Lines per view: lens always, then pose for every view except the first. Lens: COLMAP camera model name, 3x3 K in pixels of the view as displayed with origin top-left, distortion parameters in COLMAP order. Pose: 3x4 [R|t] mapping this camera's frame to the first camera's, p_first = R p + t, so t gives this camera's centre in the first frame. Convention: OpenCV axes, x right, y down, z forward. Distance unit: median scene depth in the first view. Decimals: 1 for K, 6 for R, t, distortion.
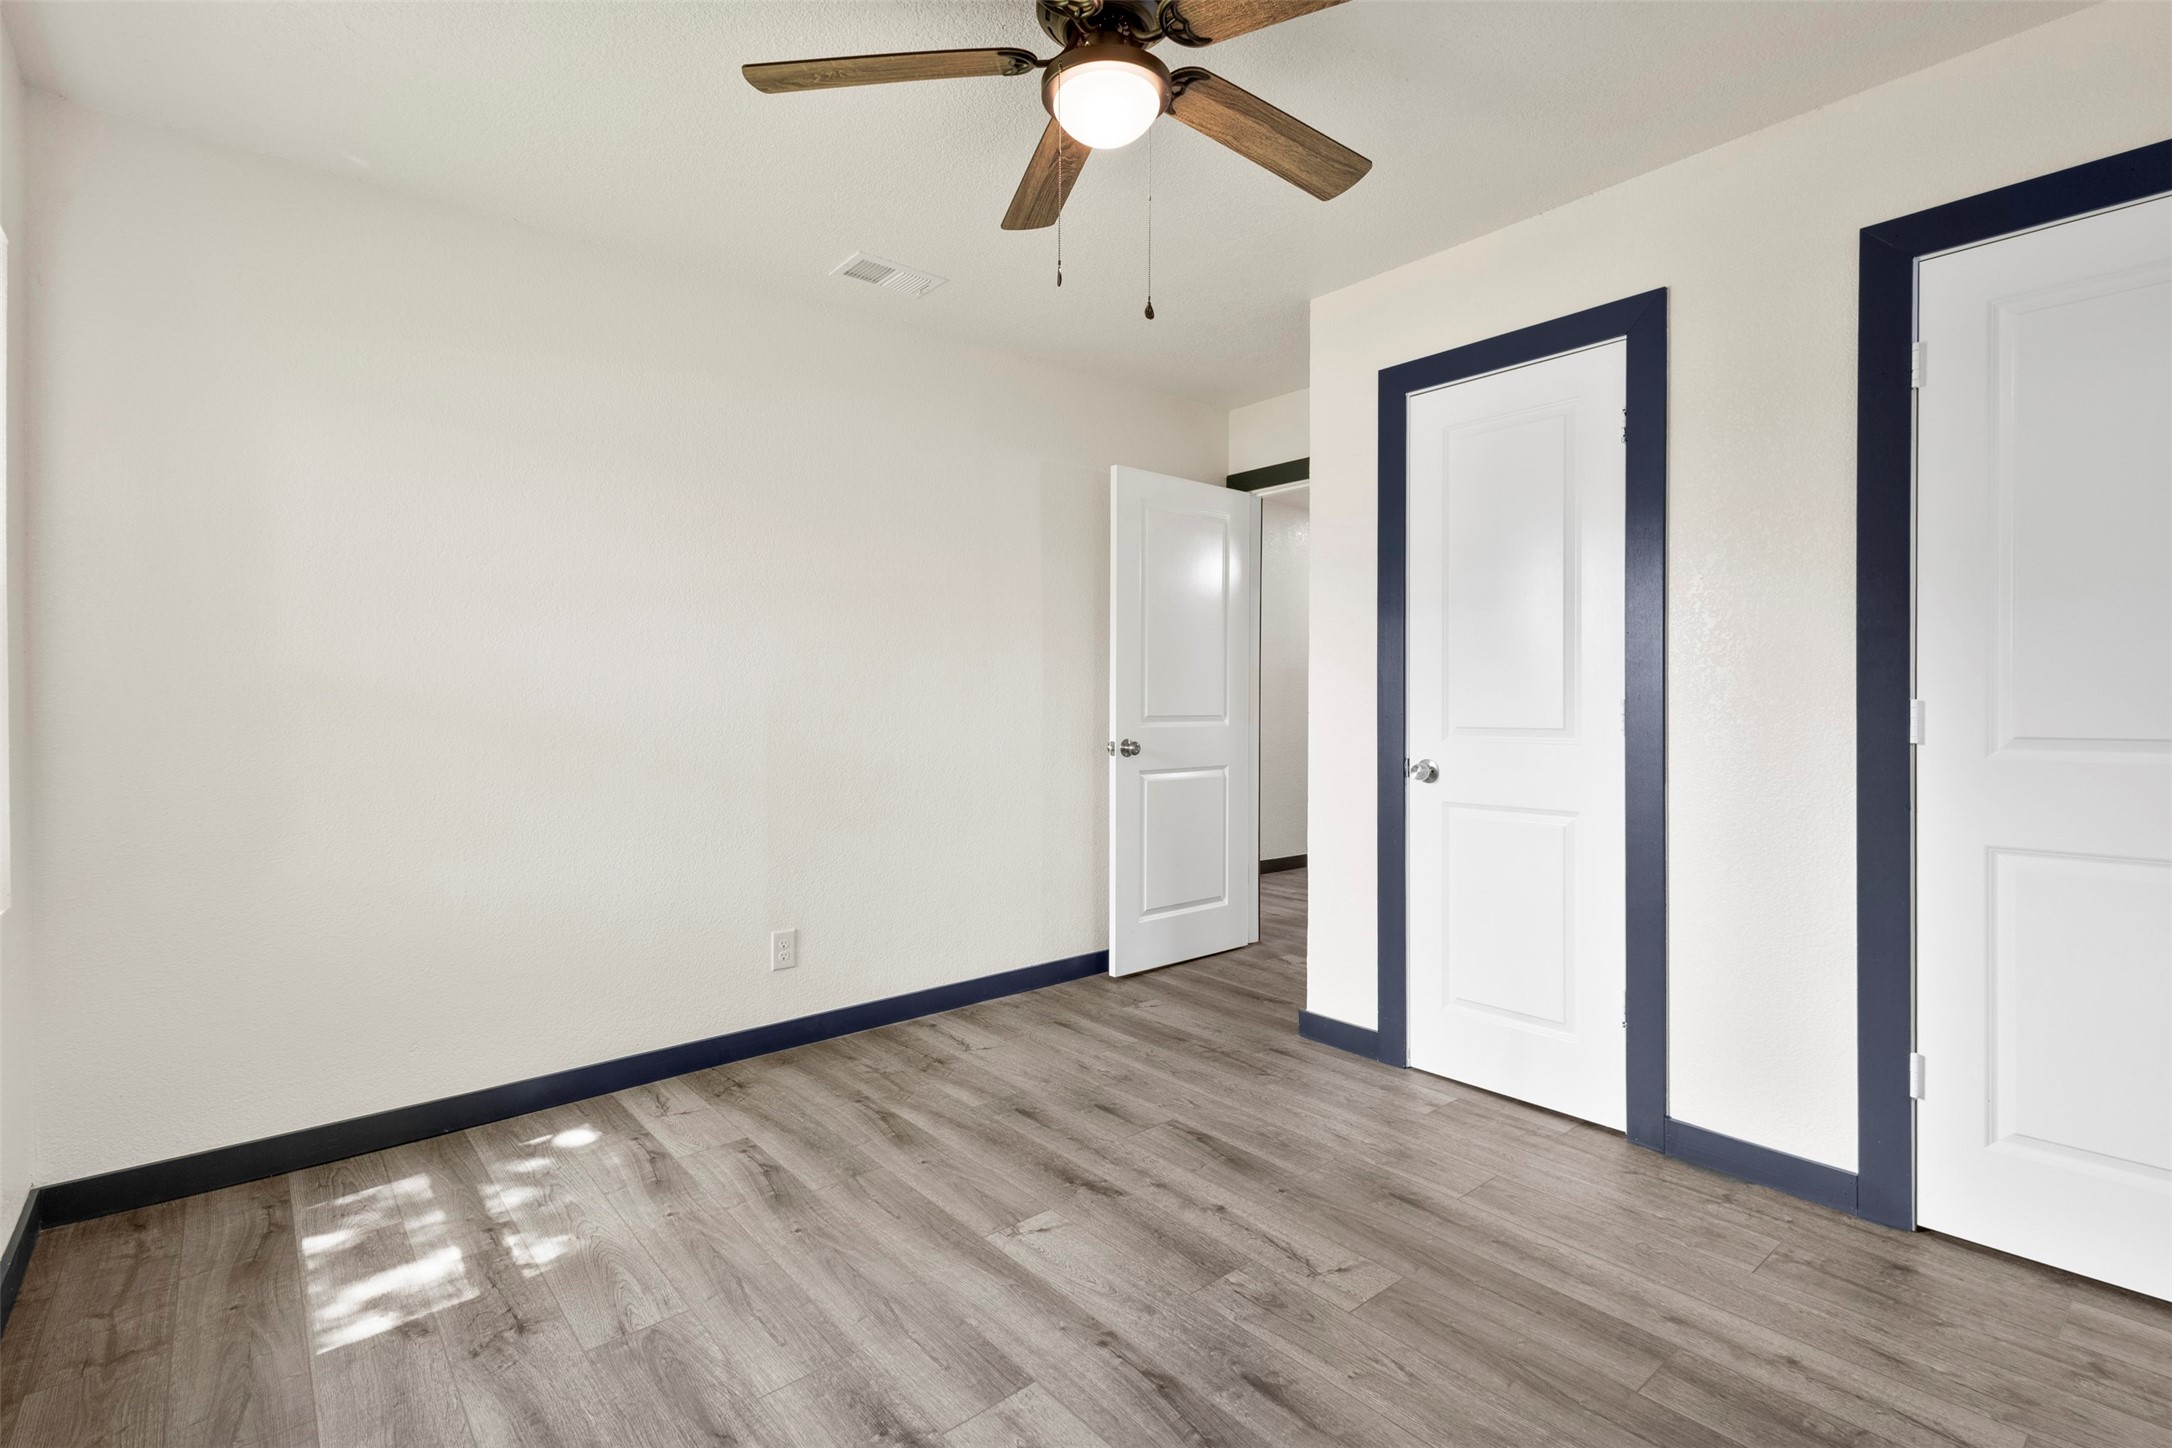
lens RADIAL K [[988.3, 0, 1083.0], [0, 988.3, 710.2], [0, 0, 1]] dist [0.003695, -0.000074]
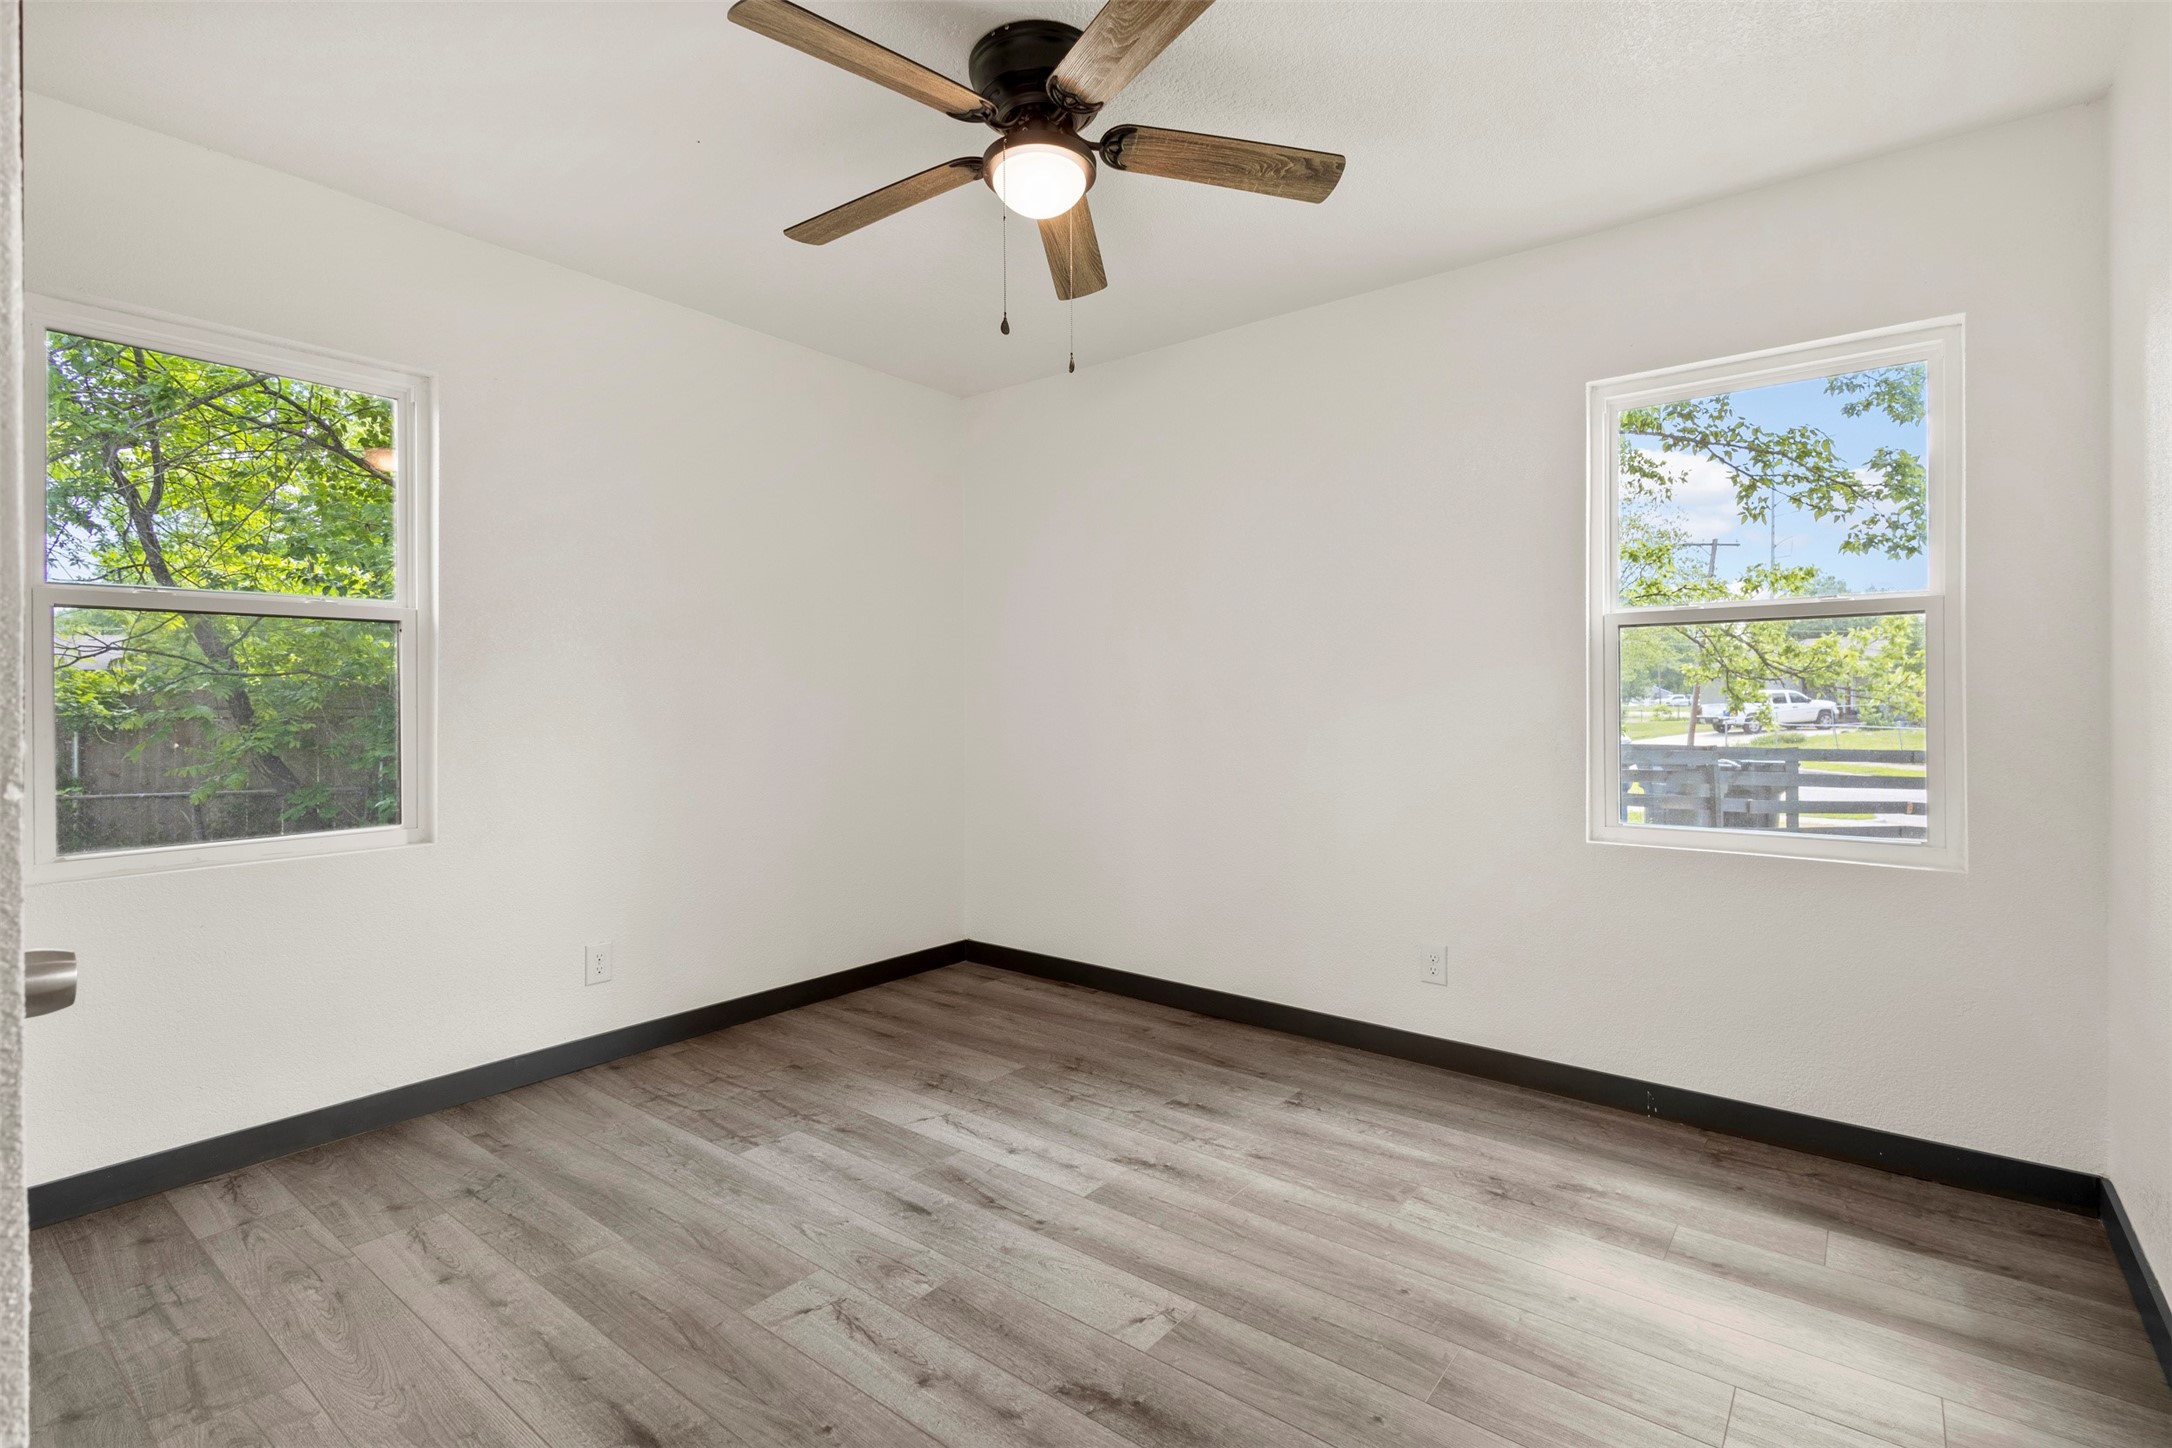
lens RADIAL K [[988.3, 0, 1083.0], [0, 988.3, 710.2], [0, 0, 1]] dist [0.003695, -0.000074]
pose [[-0.979059, 0.005133, -0.203511, 0.203442], [0.001358, 0.999825, 0.018681, -0.020771], [0.203571, 0.018013, -0.978894, 2.077566]]
